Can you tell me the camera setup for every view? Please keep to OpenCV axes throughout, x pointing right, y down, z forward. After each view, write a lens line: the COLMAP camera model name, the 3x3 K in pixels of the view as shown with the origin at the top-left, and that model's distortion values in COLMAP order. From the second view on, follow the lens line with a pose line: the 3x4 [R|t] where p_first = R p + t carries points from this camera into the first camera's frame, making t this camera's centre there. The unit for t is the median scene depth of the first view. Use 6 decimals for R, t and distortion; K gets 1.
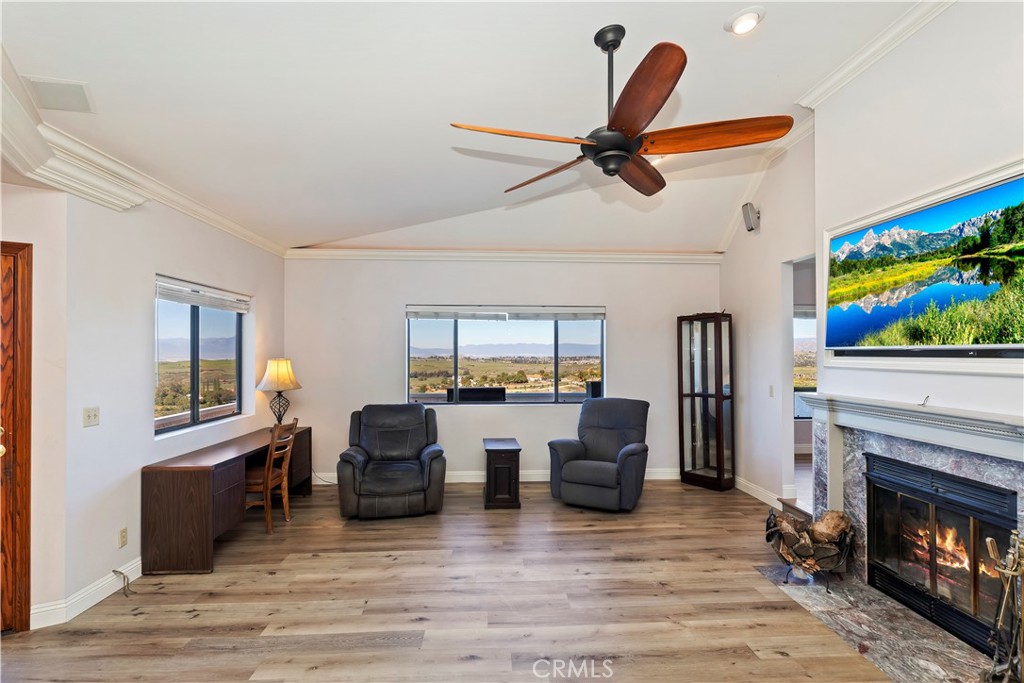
lens RADIAL K [[490.2, 0, 513.6], [0, 490.2, 350.0], [0, 0, 1]] dist [-0.000873, 0.000358]
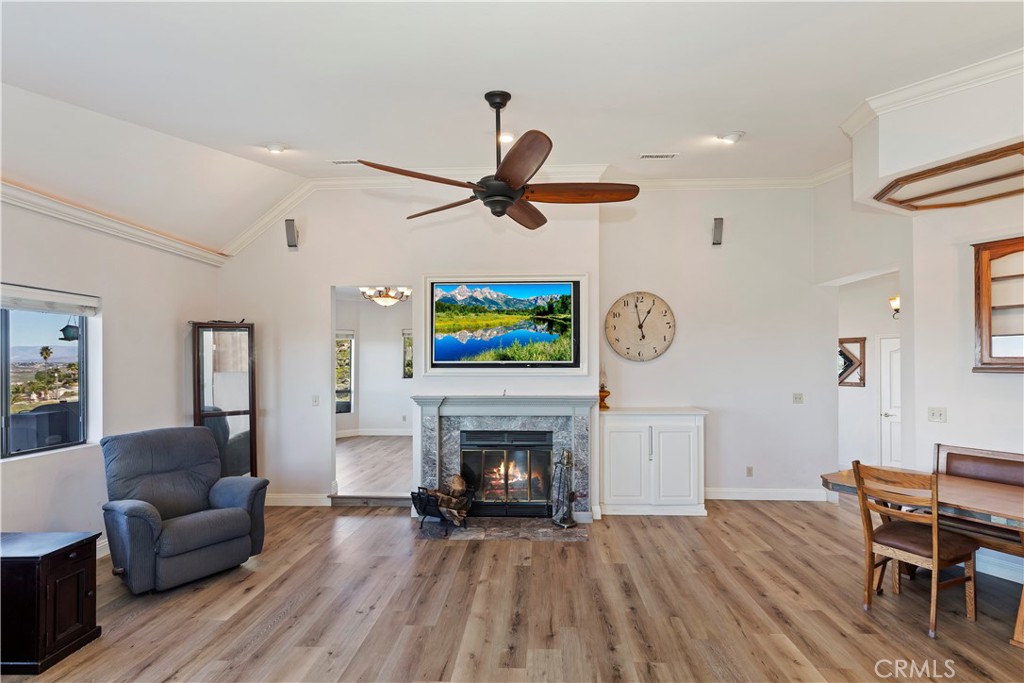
lens RADIAL K [[495.5, 0, 513.7], [0, 495.5, 359.3], [0, 0, 1]] dist [0.024813, -0.000251]
pose [[0.106360, 0.001945, 0.994326, -0.928974], [-0.005567, 0.999984, -0.001361, -0.015155], [-0.994312, -0.005390, 0.106369, 0.778225]]
